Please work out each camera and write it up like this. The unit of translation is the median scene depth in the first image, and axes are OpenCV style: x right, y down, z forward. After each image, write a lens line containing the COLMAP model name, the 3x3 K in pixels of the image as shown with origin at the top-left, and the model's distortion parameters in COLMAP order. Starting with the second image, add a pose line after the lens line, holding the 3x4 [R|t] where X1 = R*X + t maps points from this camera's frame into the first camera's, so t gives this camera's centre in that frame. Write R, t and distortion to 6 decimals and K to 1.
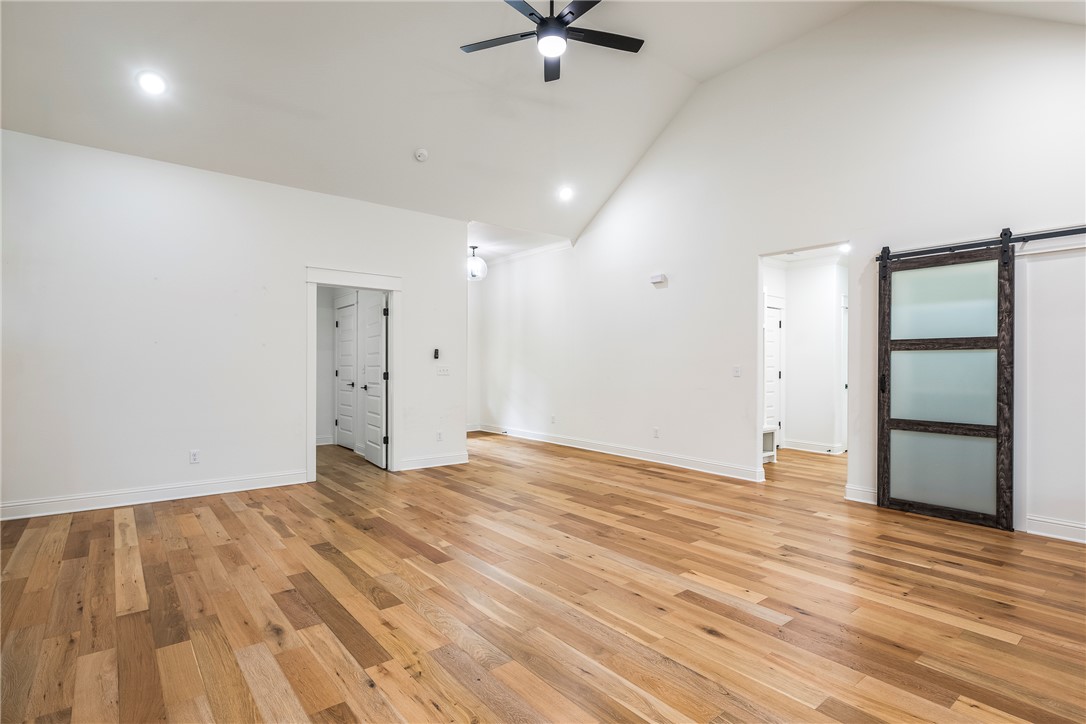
lens RADIAL K [[515.5, 0, 543.5], [0, 515.5, 370.0], [0, 0, 1]] dist [-0.003451, -0.000873]
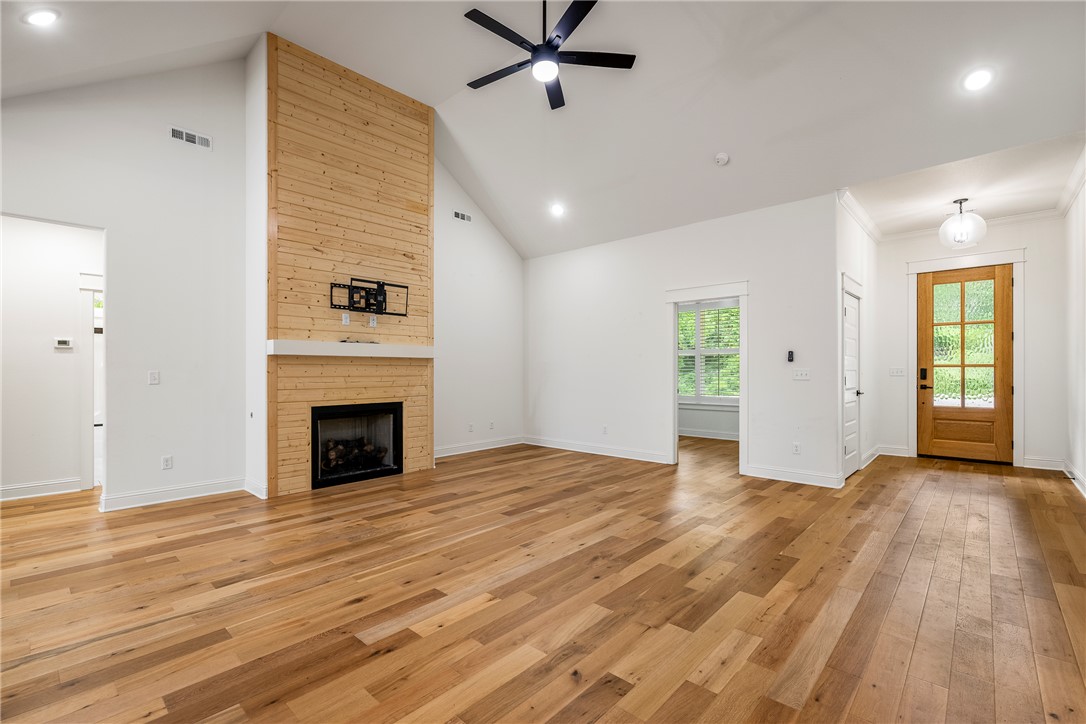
lens RADIAL K [[502.0, 0, 543.0], [0, 502.0, 362.0], [0, 0, 1]] dist [-0.002217, -0.000240]
pose [[0.148083, -0.019172, -0.988789, 1.055458], [-0.004134, 0.999791, -0.020004, 0.014135], [0.988966, 0.007050, 0.147973, 0.890874]]
